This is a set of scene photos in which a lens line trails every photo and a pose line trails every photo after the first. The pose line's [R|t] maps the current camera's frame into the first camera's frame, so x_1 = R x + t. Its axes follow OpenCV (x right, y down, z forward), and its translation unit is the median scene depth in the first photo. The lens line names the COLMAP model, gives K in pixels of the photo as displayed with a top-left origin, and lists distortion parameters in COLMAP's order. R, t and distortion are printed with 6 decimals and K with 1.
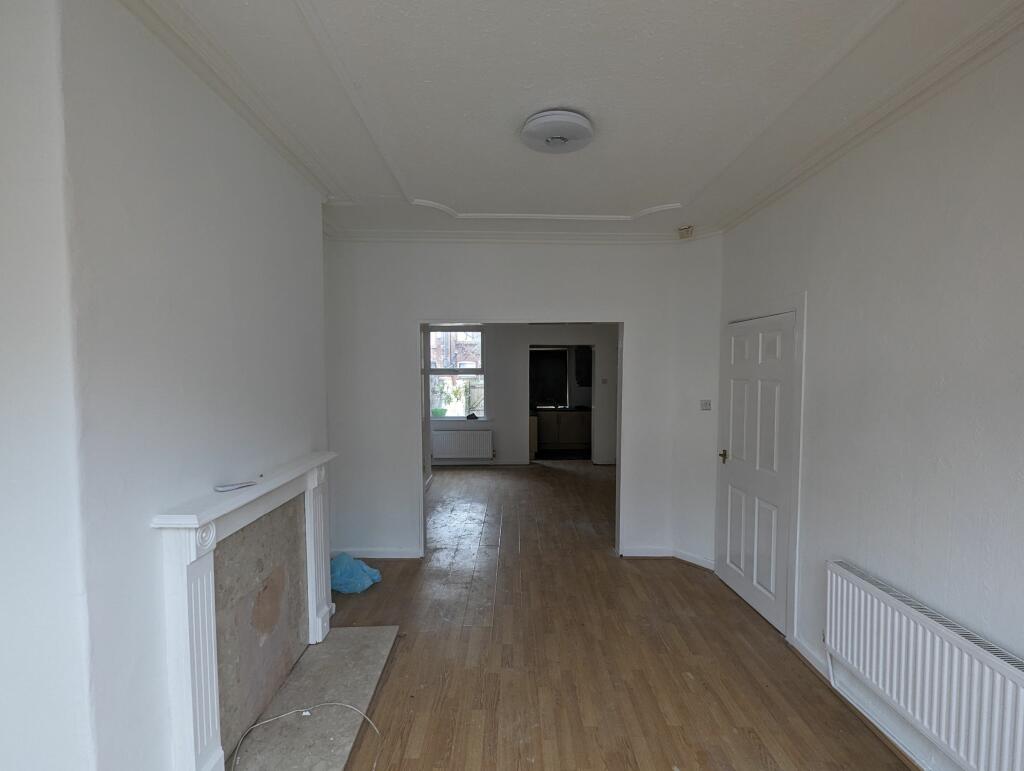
lens RADIAL K [[427.9, 0, 517.3], [0, 427.9, 388.6], [0, 0, 1]] dist [-0.001307, -0.000348]
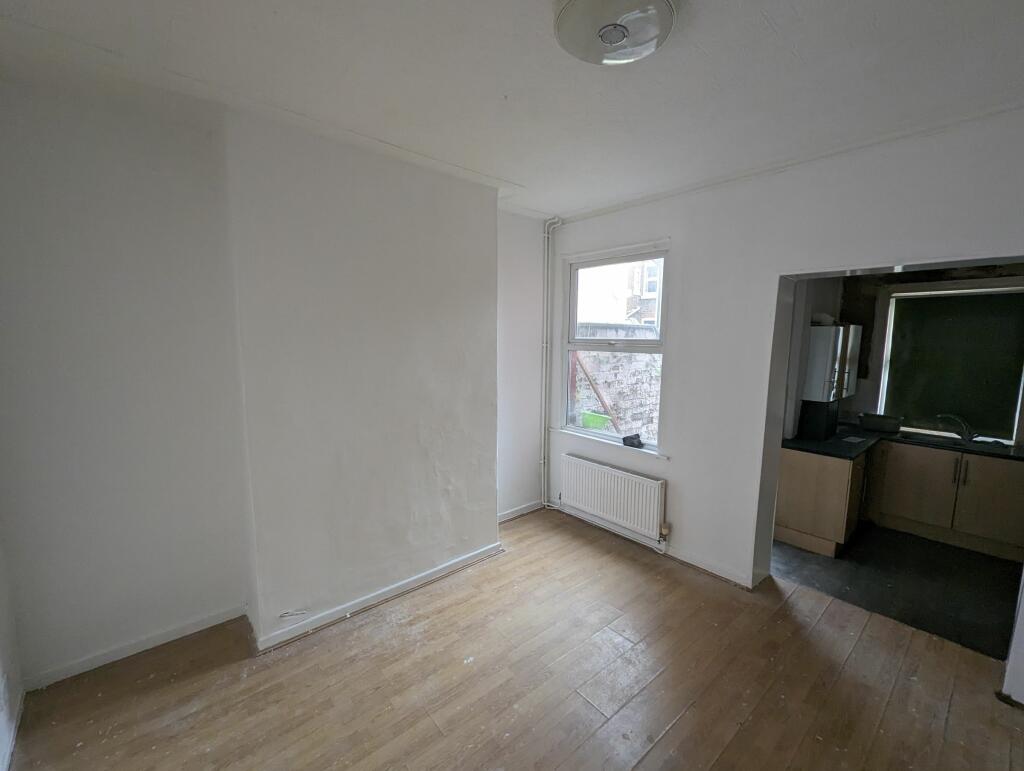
lens RADIAL K [[431.3, 0, 514.8], [0, 431.3, 390.0], [0, 0, 1]] dist [0.001178, 0.000545]
pose [[0.643005, 0.107815, -0.758235, 0.169178], [-0.043456, 0.993583, 0.104428, -0.035057], [0.764628, -0.034198, 0.643564, 0.588493]]
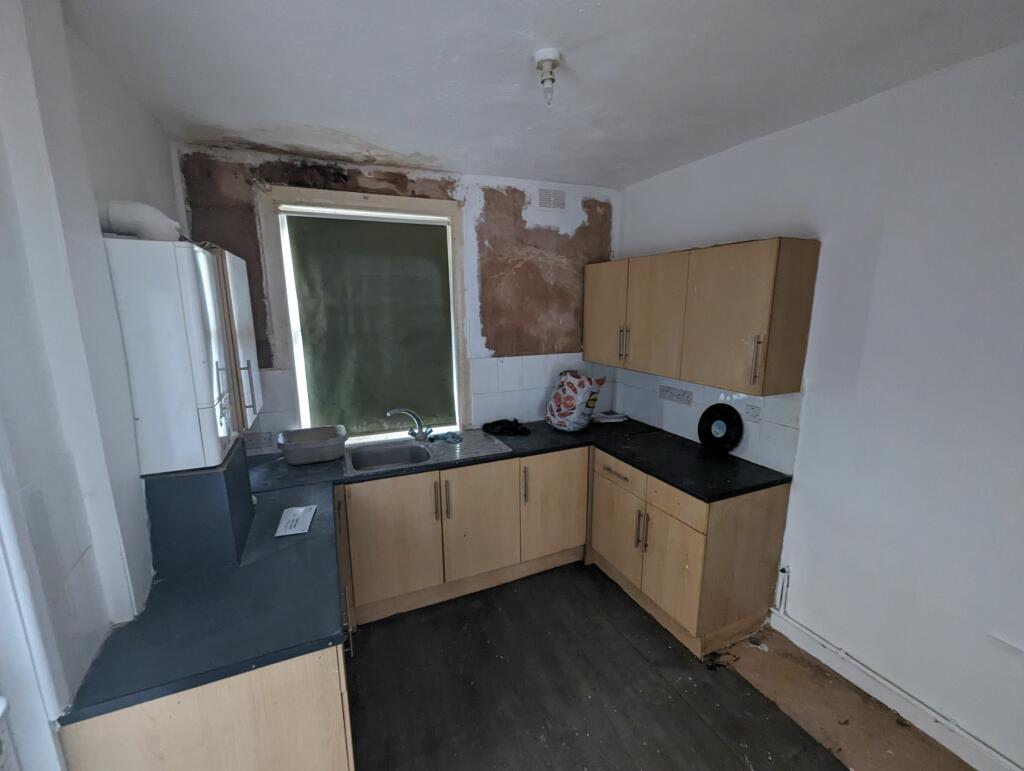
lens RADIAL K [[431.3, 0, 514.8], [0, 431.3, 390.0], [0, 0, 1]] dist [0.001178, 0.000545]
pose [[0.922391, -0.077788, 0.378345, 0.061591], [0.020130, 0.987861, 0.154028, -0.039177], [-0.385733, -0.134458, 0.912760, 1.024573]]
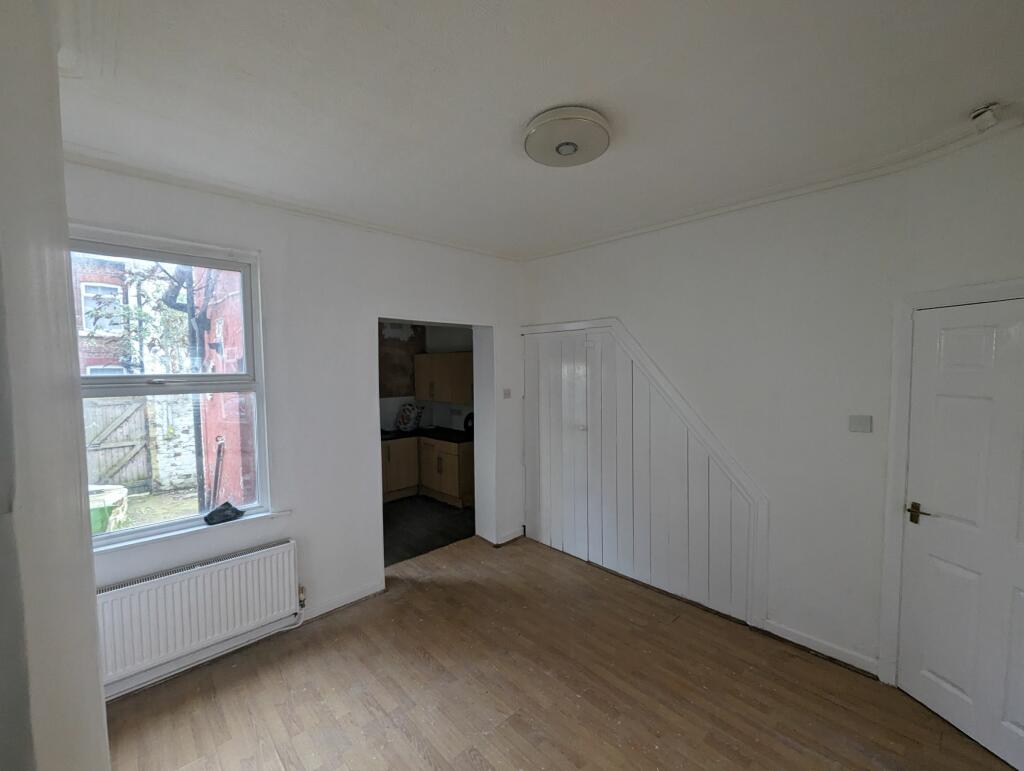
lens RADIAL K [[427.9, 0, 517.3], [0, 427.9, 388.6], [0, 0, 1]] dist [-0.001307, -0.000348]
pose [[0.737156, -0.045144, 0.674212, -0.158145], [0.042737, 0.998883, 0.020157, -0.031588], [-0.674369, 0.013955, 0.738262, 0.581769]]
